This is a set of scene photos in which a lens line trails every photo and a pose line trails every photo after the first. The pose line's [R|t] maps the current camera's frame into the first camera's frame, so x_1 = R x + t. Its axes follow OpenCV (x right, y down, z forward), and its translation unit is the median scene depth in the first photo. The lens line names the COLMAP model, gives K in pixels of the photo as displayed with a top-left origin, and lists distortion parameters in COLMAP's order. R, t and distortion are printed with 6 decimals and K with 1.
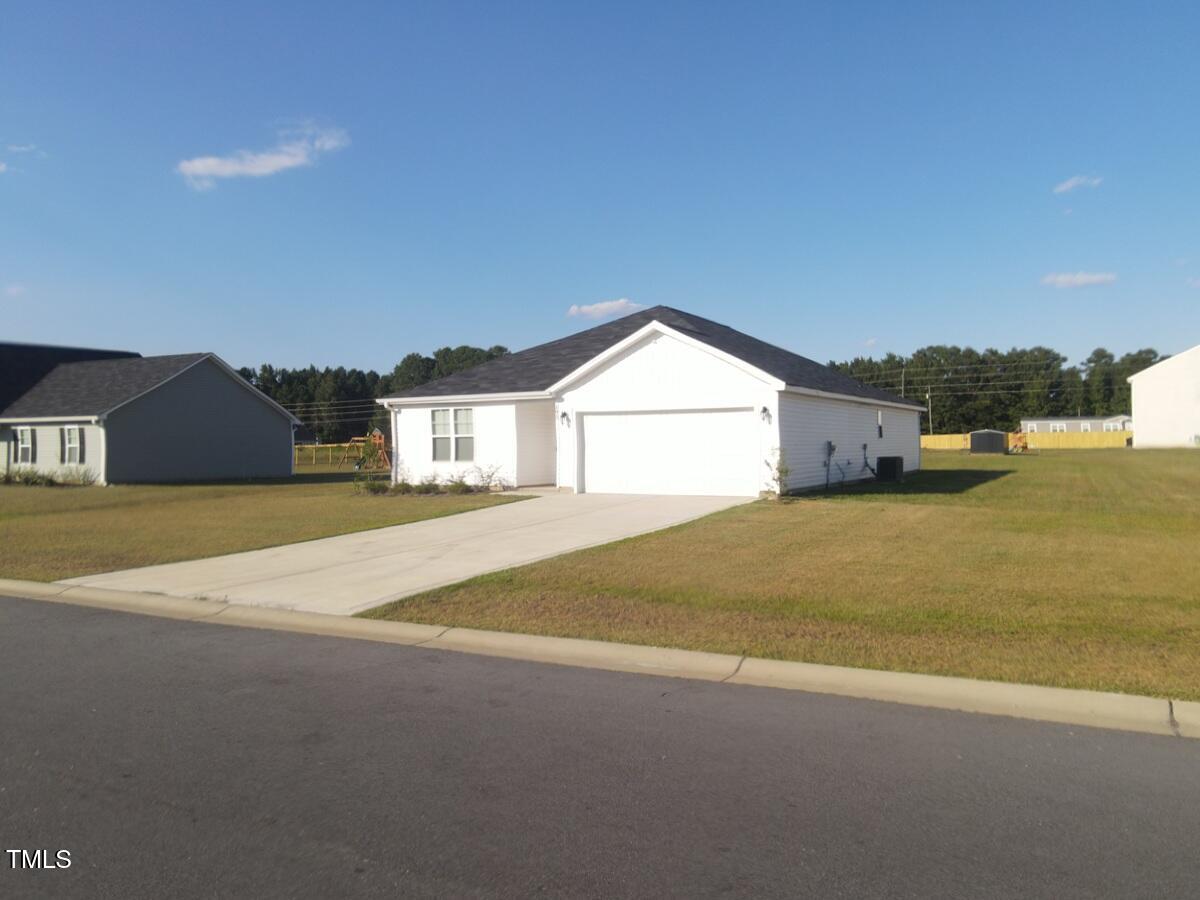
lens RADIAL K [[872.0, 0, 604.5], [0, 872.0, 450.1], [0, 0, 1]] dist [0.019286, 0.004363]
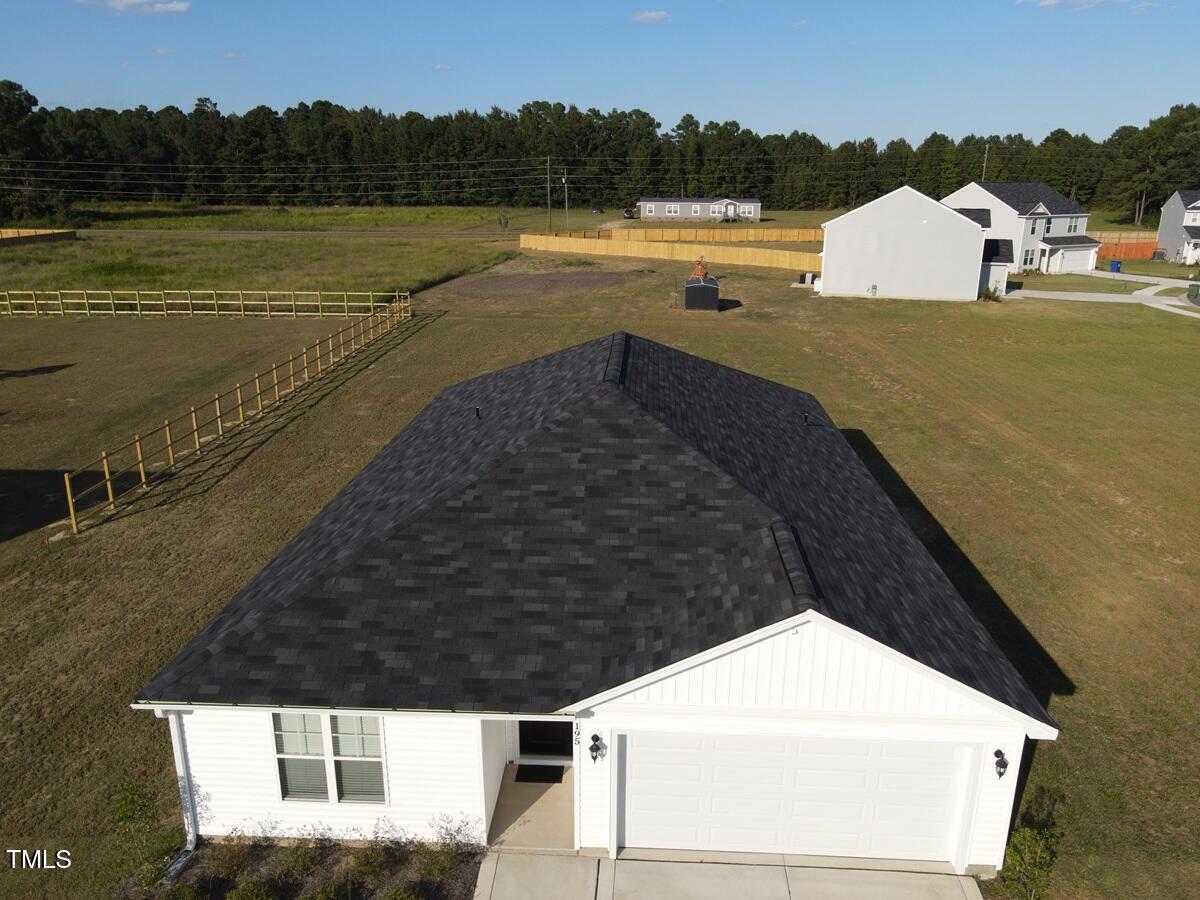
lens RADIAL K [[872.0, 0, 604.5], [0, 872.0, 450.1], [0, 0, 1]] dist [0.019286, 0.004363]
pose [[0.894727, -0.121795, 0.429685, -0.219574], [-0.006921, 0.958200, 0.286016, -0.321715], [-0.446560, -0.258880, 0.856485, 0.518429]]
